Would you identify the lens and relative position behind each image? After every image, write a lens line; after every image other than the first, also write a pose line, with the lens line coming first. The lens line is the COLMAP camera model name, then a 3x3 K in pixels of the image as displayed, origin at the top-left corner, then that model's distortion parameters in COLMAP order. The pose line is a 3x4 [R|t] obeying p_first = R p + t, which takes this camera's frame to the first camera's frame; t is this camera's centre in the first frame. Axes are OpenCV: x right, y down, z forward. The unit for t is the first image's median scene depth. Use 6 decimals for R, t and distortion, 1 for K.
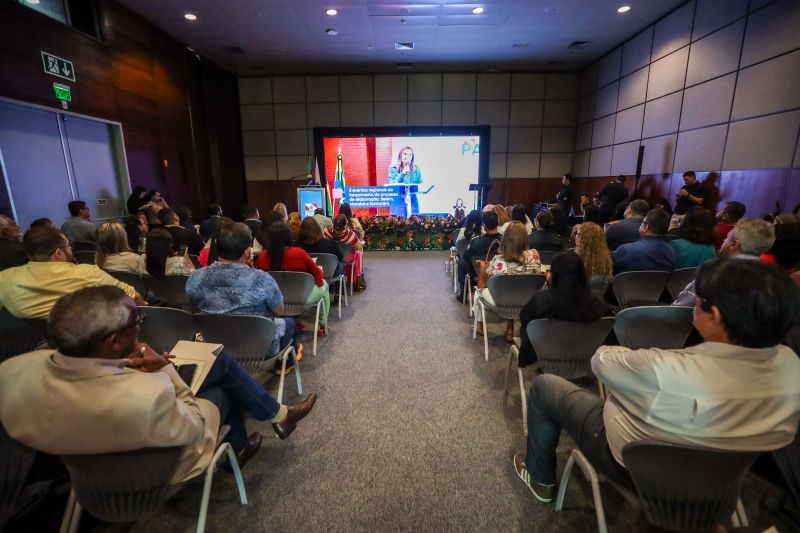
lens RADIAL K [[366.2, 0, 400.9], [0, 366.2, 268.8], [0, 0, 1]] dist [-0.043185, 0.012949]
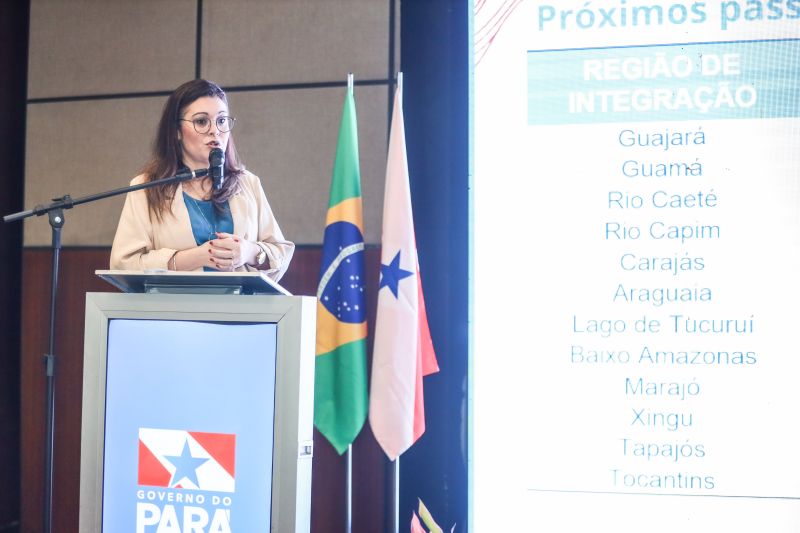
lens RADIAL K [[1660.4, 0, 400.0], [0, 1660.4, 266.5], [0, 0, 1]] dist [-0.292483, 0.002291]
pose [[0.926643, 0.010559, -0.375794, 0.004855], [-0.102332, 0.968945, -0.225107, -0.139164], [0.361747, 0.247050, 0.898947, 0.643216]]
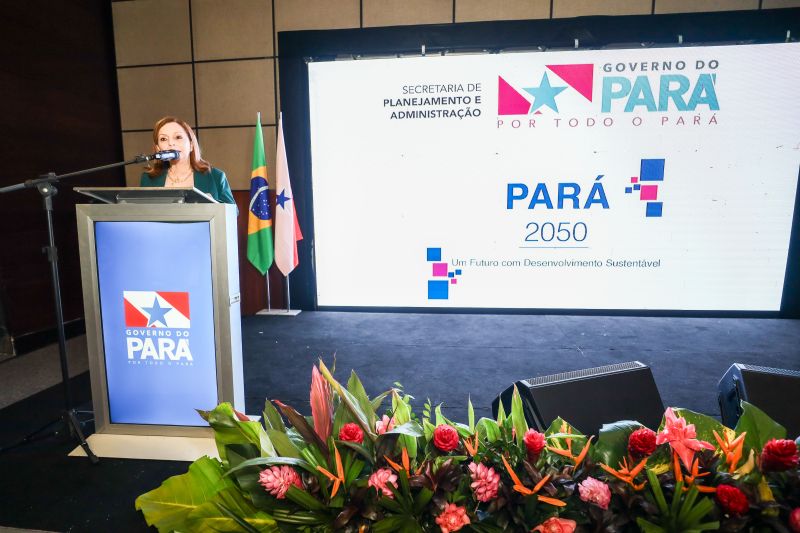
lens RADIAL K [[401.3, 0, 400.7], [0, 401.3, 271.4], [0, 0, 1]] dist [-0.031759, 0.001331]
pose [[0.995208, 0.018742, -0.095971, -0.126781], [-0.026535, 0.996395, -0.080584, -0.203696], [0.094115, 0.082745, 0.992117, 0.948186]]
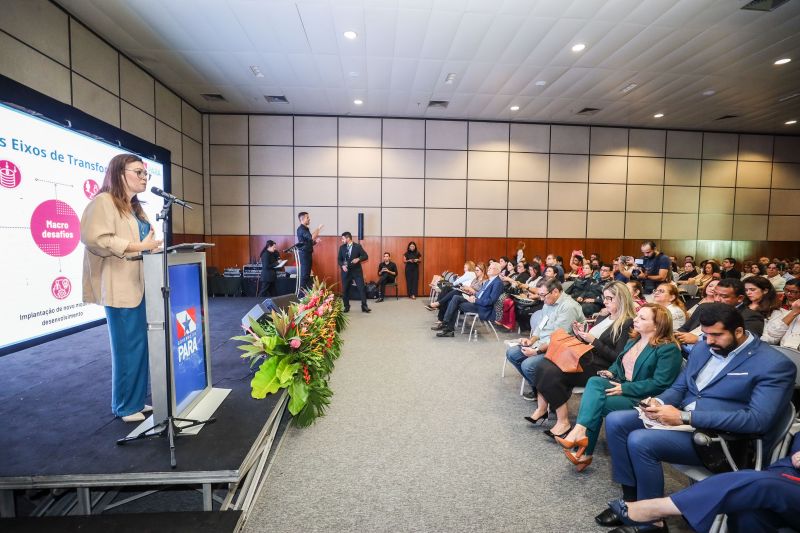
lens RADIAL K [[366.2, 0, 400.9], [0, 366.2, 268.8], [0, 0, 1]] dist [-0.043185, 0.012949]
pose [[-0.086030, -0.062424, 0.994335, -0.603825], [0.215318, 0.973284, 0.079732, -0.225975], [-0.972747, 0.220958, -0.070291, 0.993422]]
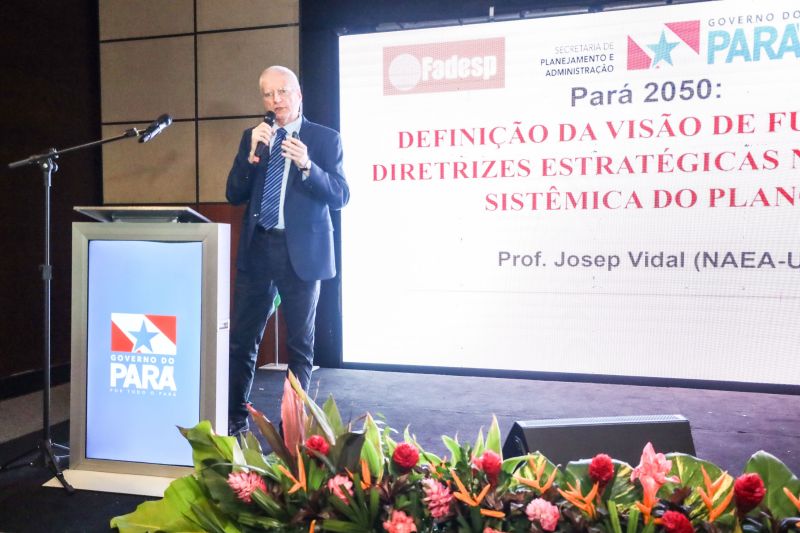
lens RADIAL K [[687.5, 0, 400.0], [0, 687.5, 270.7], [0, 0, 1]] dist [0.042167, -0.065319]
pose [[0.962307, 0.024907, -0.270824, -0.054581], [-0.071357, 0.984033, -0.163053, -0.179316], [0.262439, 0.176233, 0.948719, 0.839797]]
